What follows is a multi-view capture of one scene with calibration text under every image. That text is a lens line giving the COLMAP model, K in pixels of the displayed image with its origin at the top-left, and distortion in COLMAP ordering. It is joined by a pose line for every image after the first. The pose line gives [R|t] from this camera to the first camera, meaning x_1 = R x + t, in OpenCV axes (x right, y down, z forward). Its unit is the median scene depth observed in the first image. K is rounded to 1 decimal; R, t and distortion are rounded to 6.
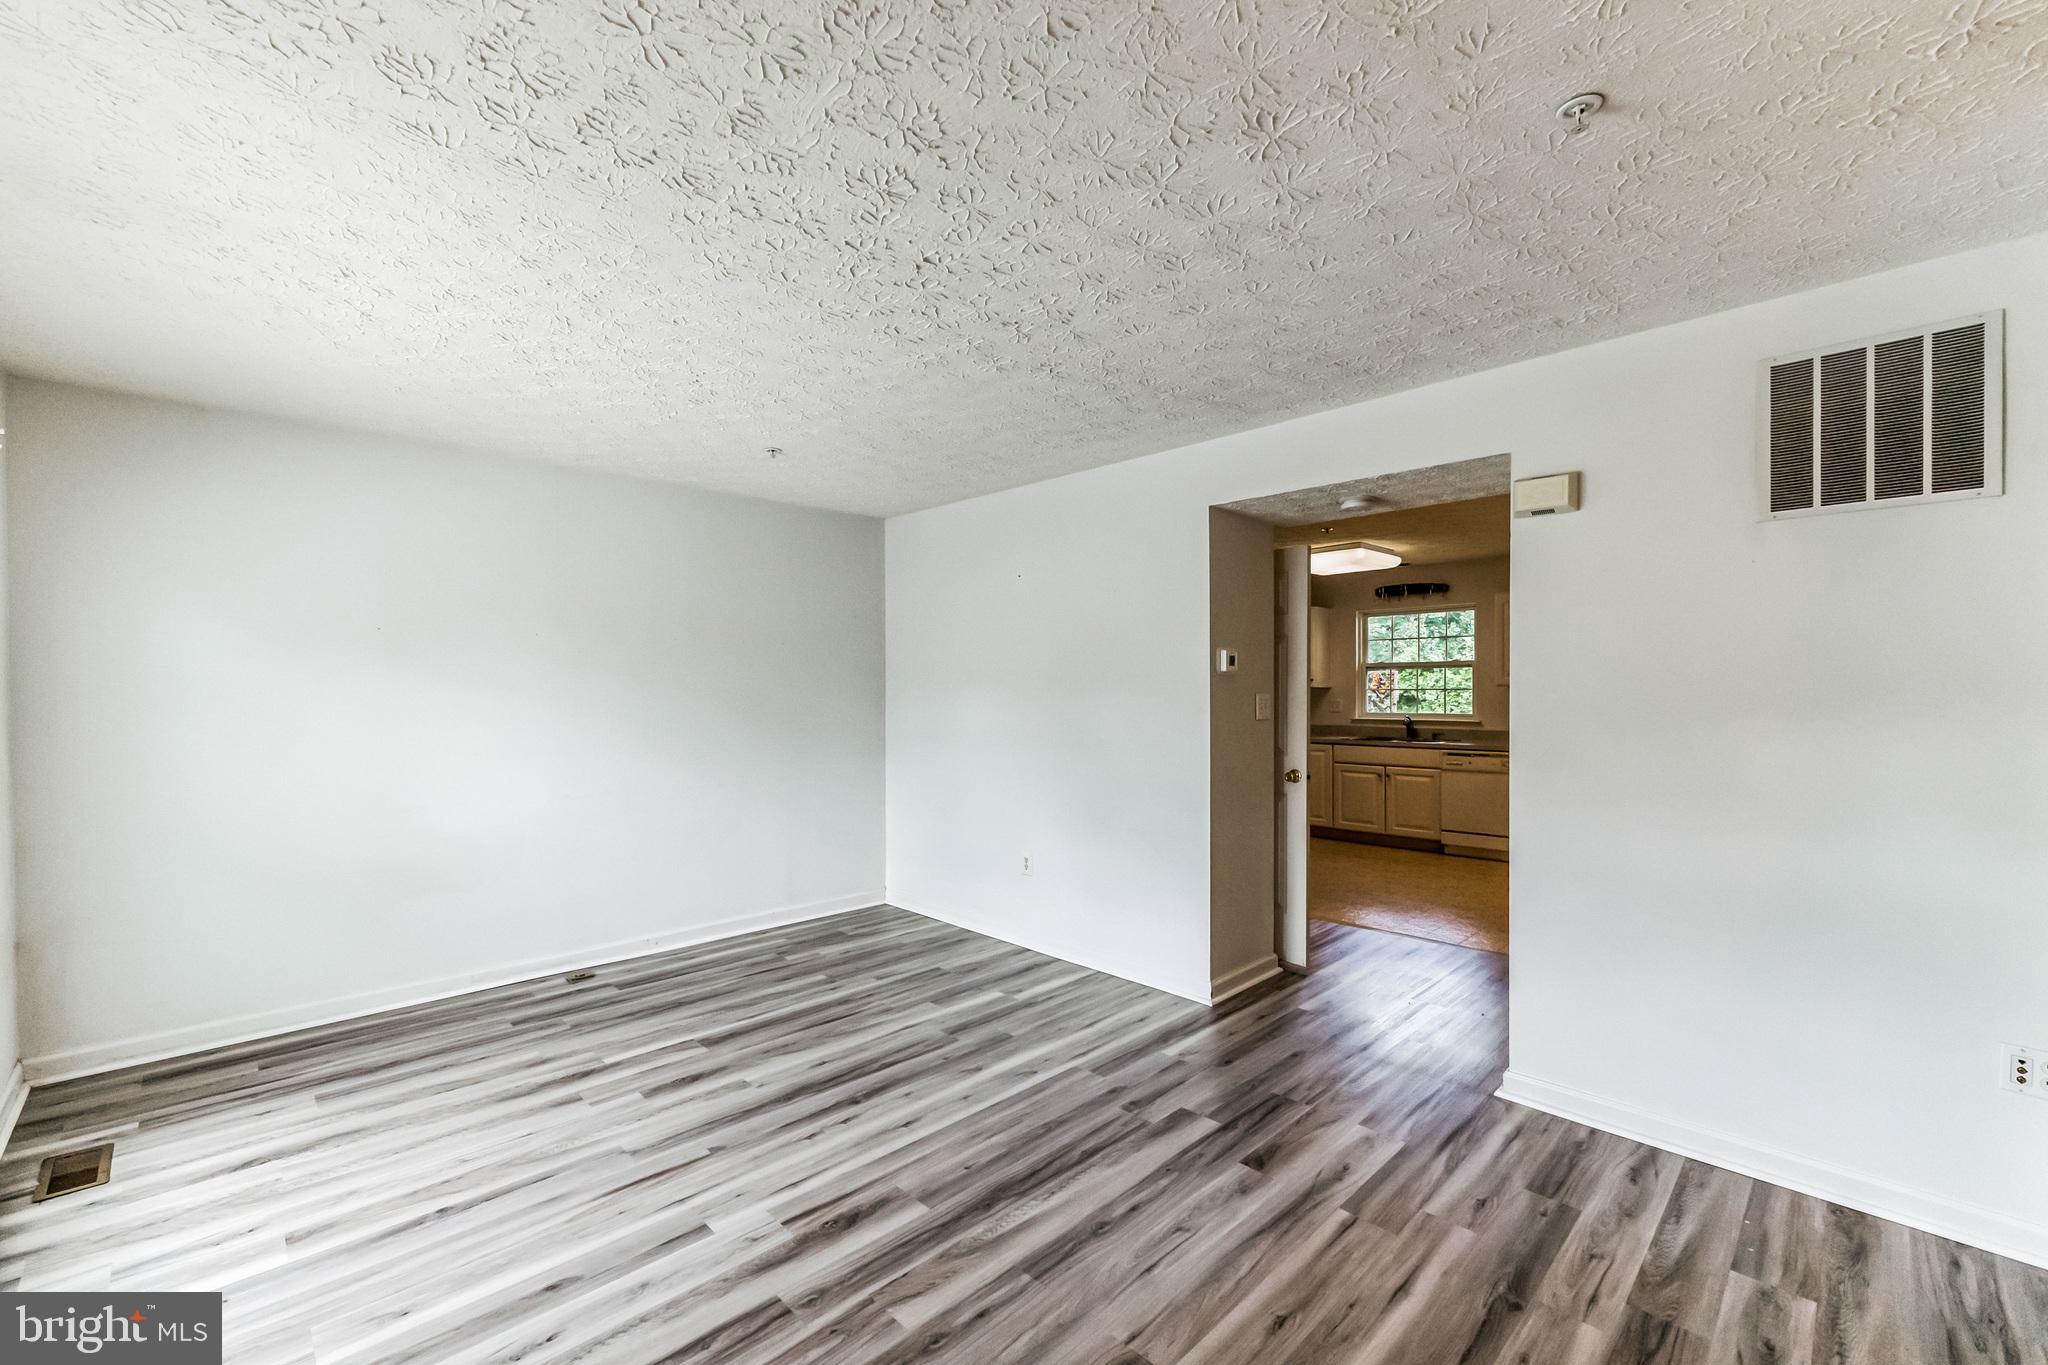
lens RADIAL K [[834.1, 0, 1023.7], [0, 834.1, 692.3], [0, 0, 1]] dist [0.002292, -0.000187]
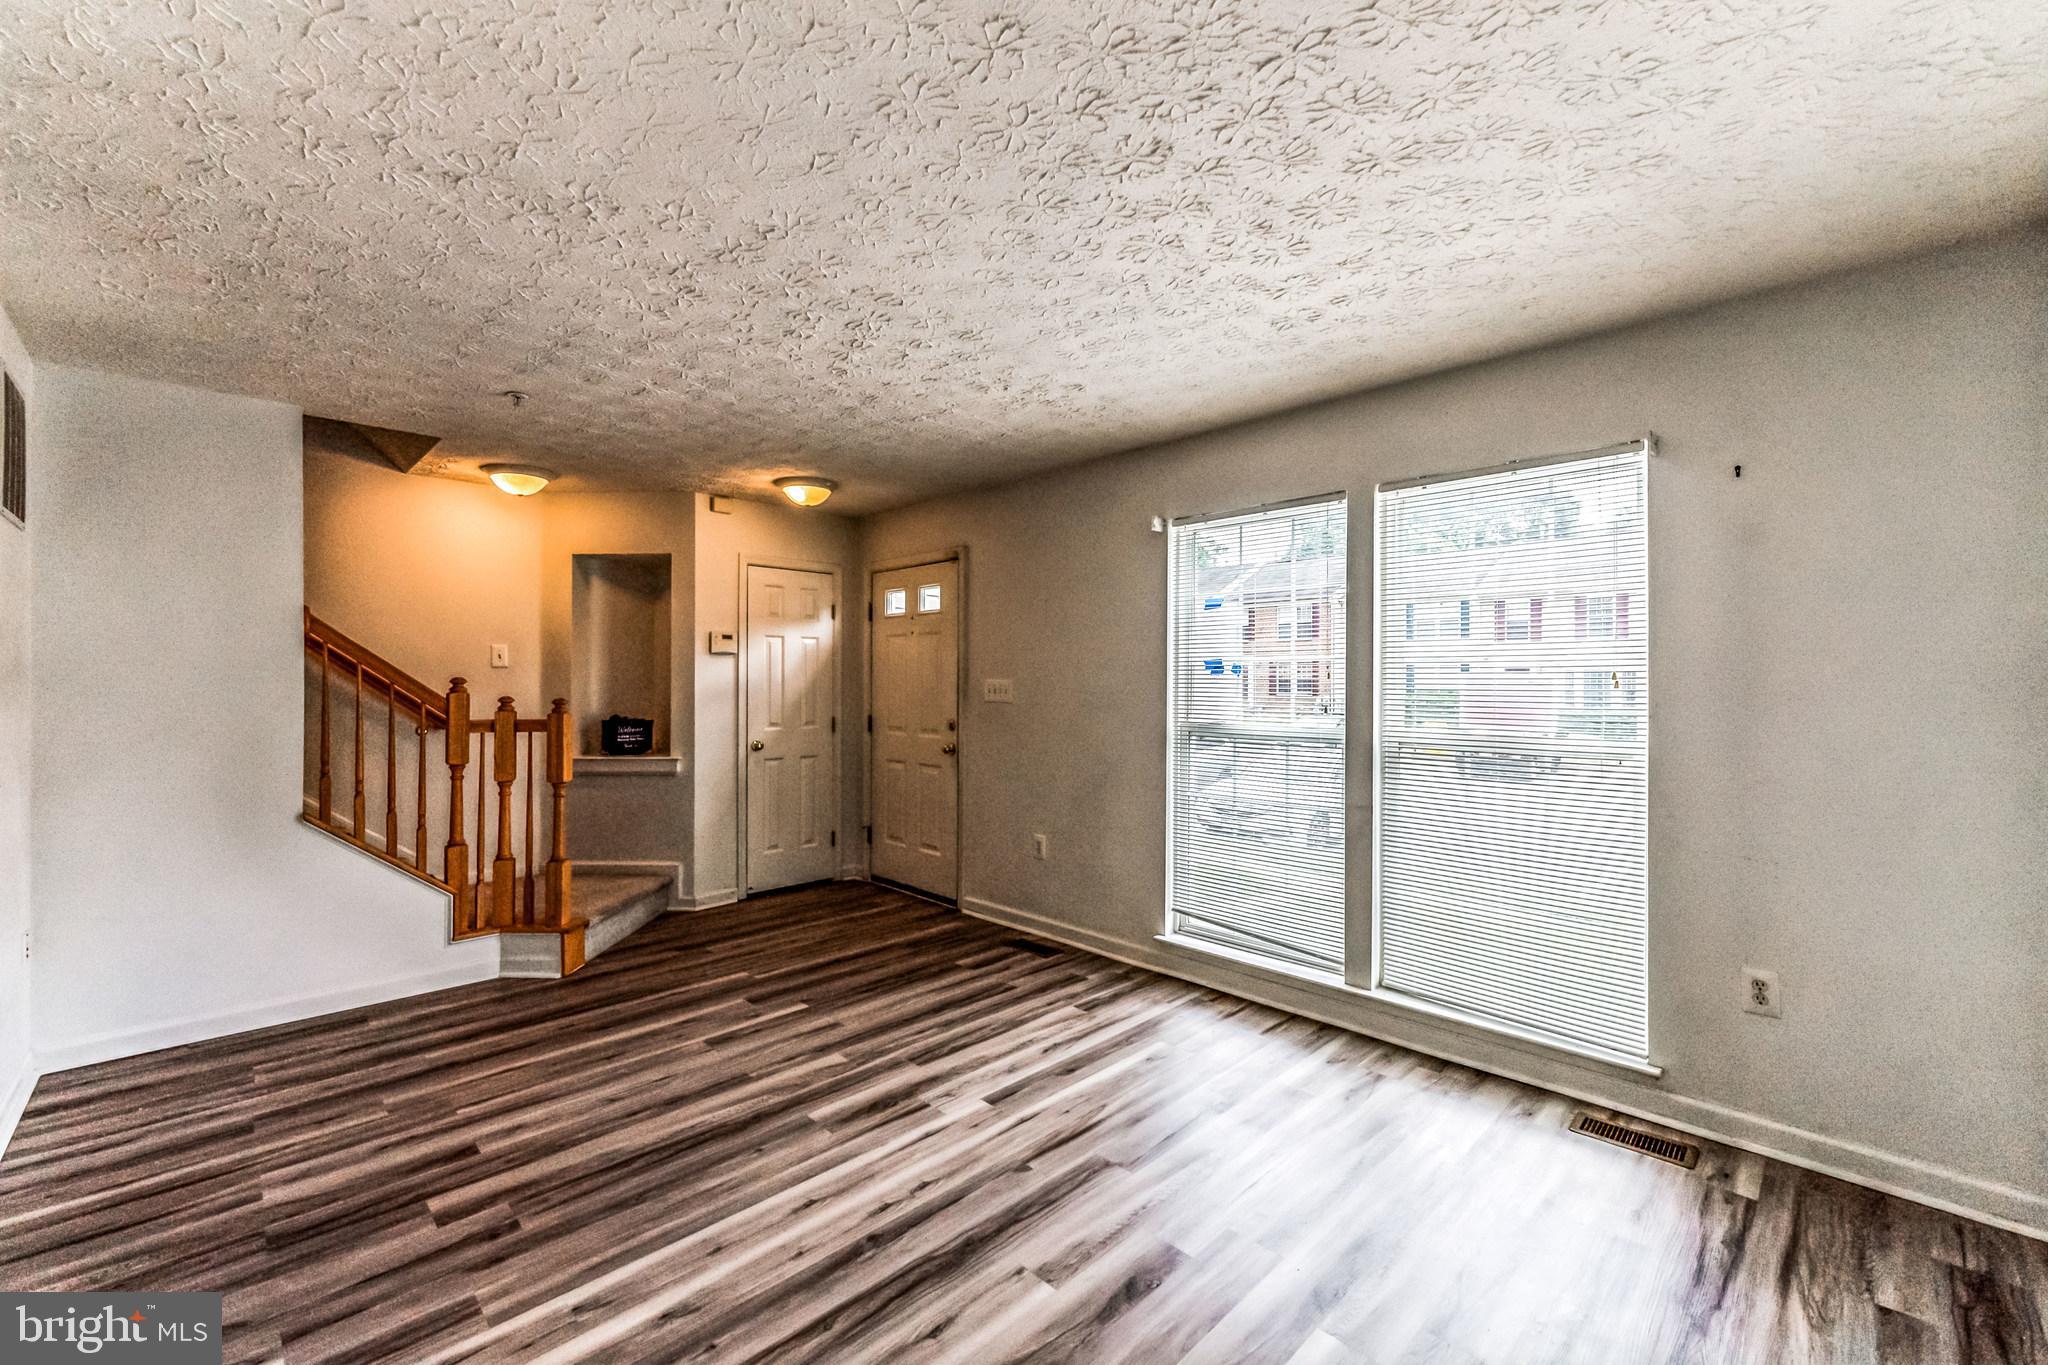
lens RADIAL K [[834.1, 0, 1020.3], [0, 834.1, 682.0], [0, 0, 1]] dist [0.002292, -0.000187]
pose [[-0.999977, 0.000514, 0.006836, -0.365480], [0.000539, 0.999993, 0.003629, 0.007285], [-0.006834, 0.003633, -0.999970, 1.885054]]
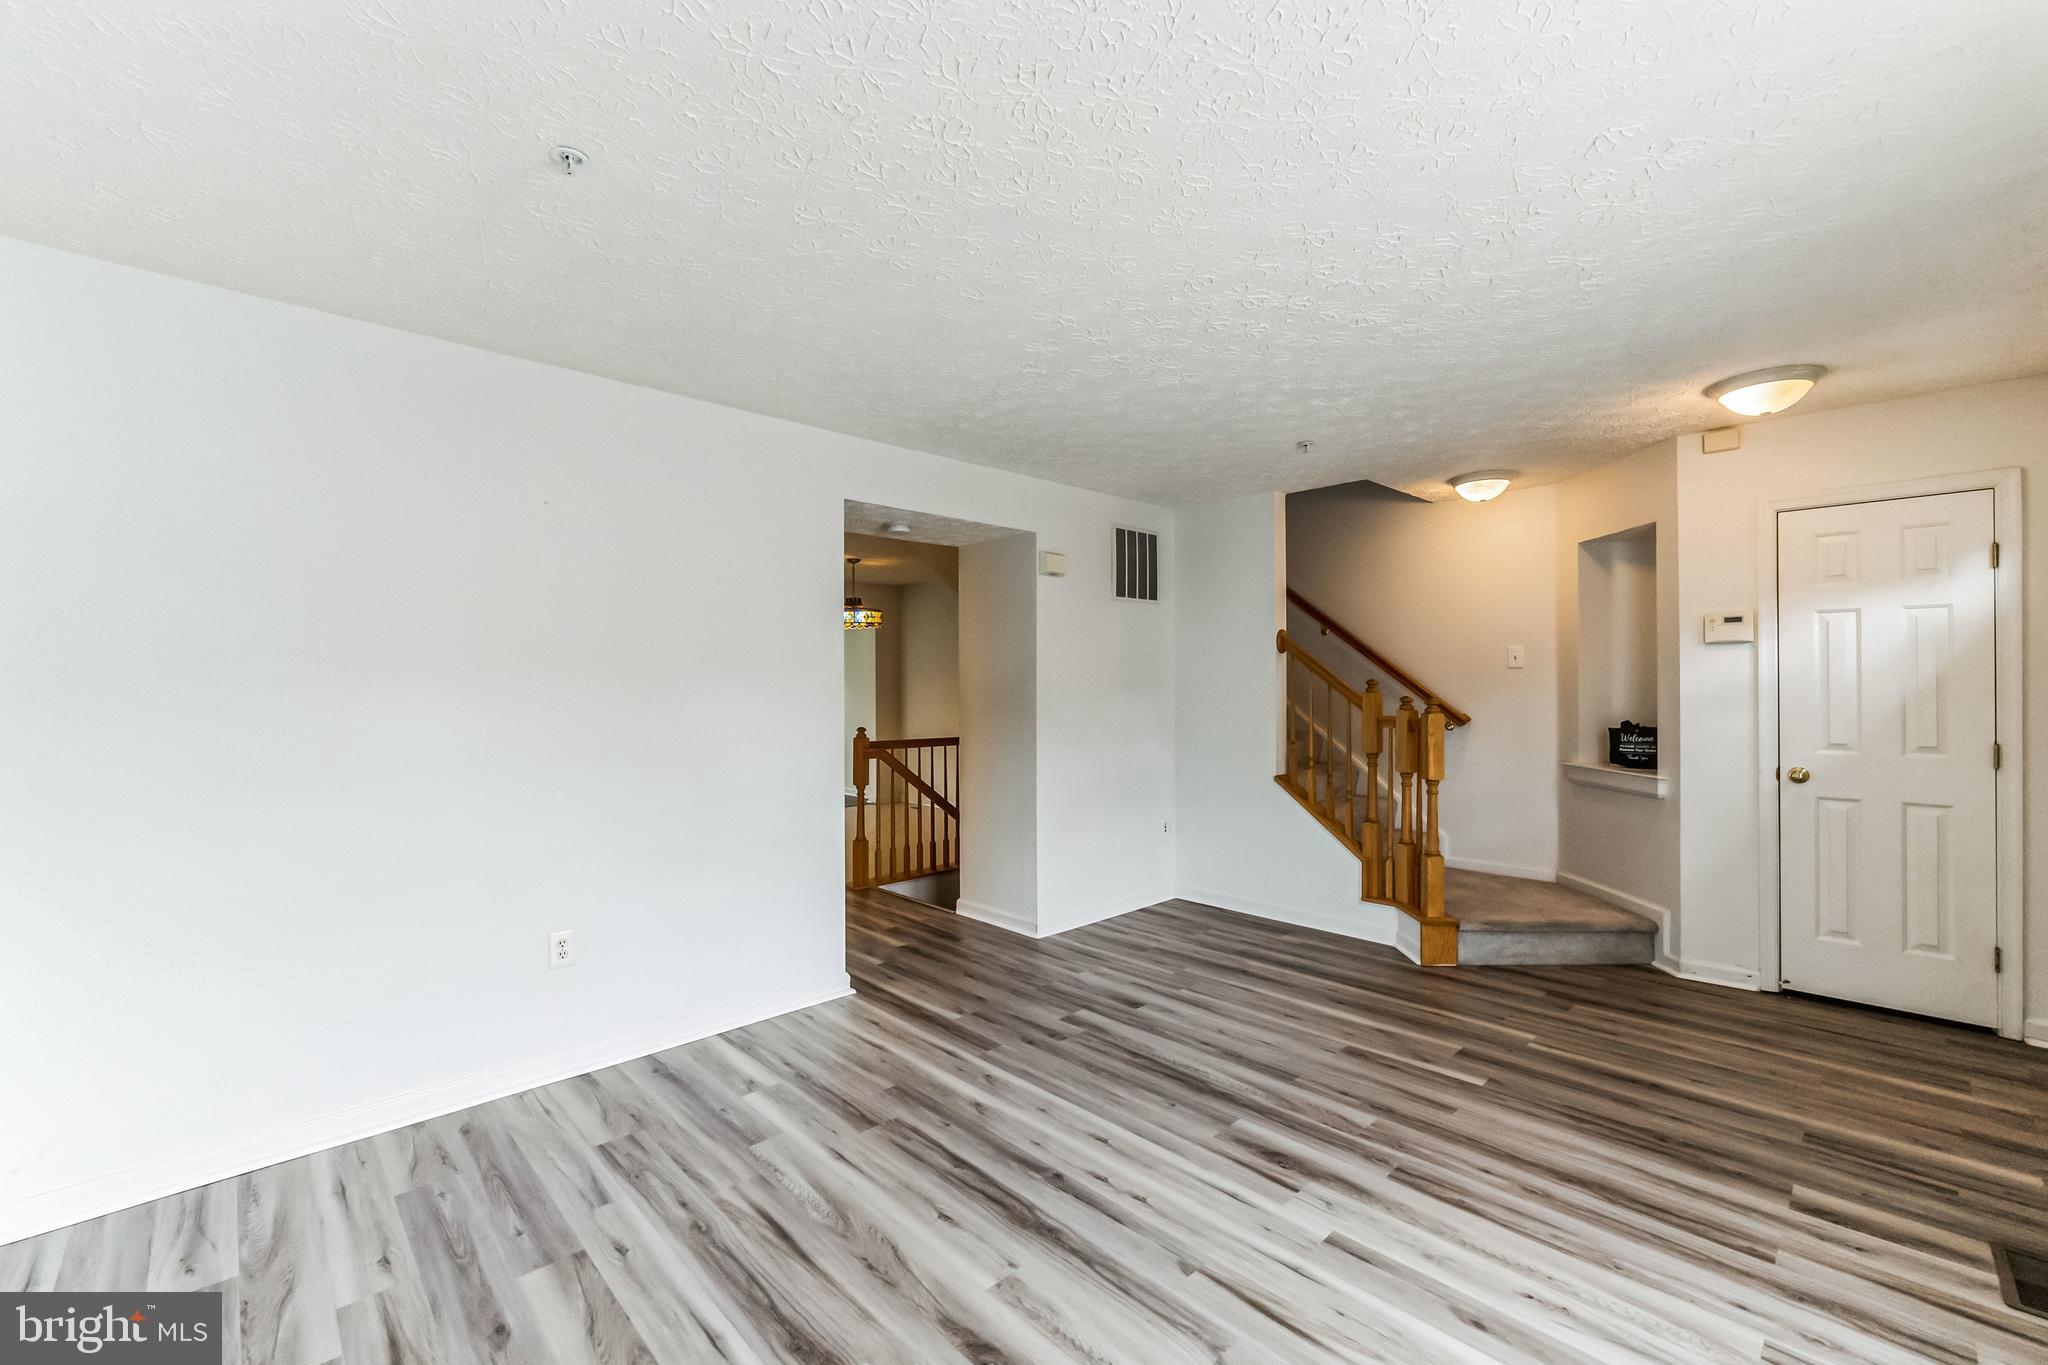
lens RADIAL K [[834.1, 0, 1016.1], [0, 834.1, 682.6], [0, 0, 1]] dist [0.002292, -0.000187]
pose [[0.024611, 0.004254, 0.999688, -1.124480], [0.011345, 0.999925, -0.004534, 0.008578], [-0.999633, 0.011453, 0.024561, 1.112031]]
